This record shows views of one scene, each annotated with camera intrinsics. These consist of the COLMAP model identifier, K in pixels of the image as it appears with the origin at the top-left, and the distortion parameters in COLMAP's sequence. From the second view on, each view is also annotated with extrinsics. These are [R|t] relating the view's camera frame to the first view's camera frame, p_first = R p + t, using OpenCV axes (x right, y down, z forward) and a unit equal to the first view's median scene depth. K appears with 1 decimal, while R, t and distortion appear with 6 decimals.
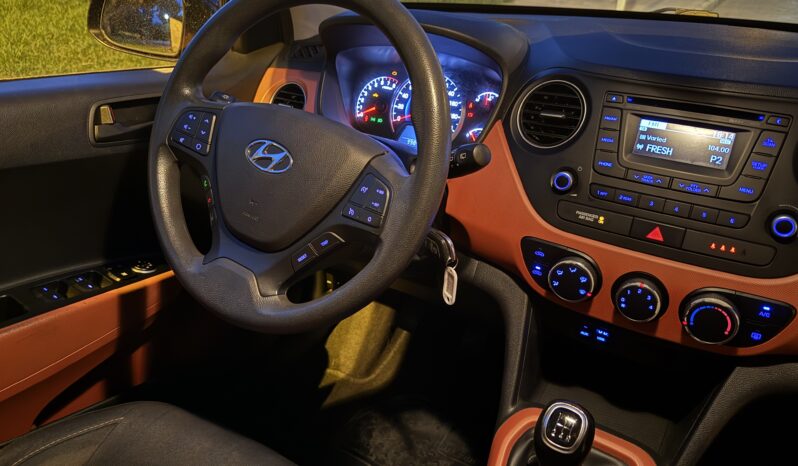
lens RADIAL K [[602.2, 0, 398.9], [0, 602.2, 214.0], [0, 0, 1]] dist [-0.000231, -0.000745]
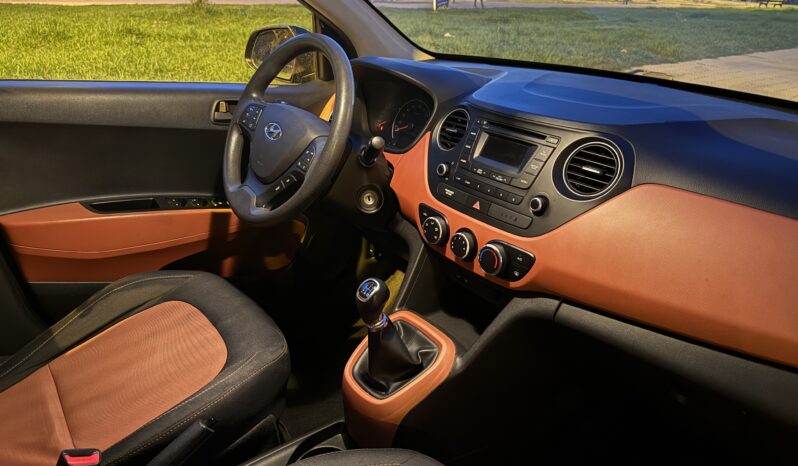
lens RADIAL K [[580.0, 0, 412.2], [0, 580.0, 231.4], [0, 0, 1]] dist [0.093480, 0.000668]
pose [[0.938771, 0.154354, -0.308033, 0.683485], [-0.168154, 0.985585, -0.018598, 0.145427], [0.300722, 0.069256, 0.951194, -0.467273]]
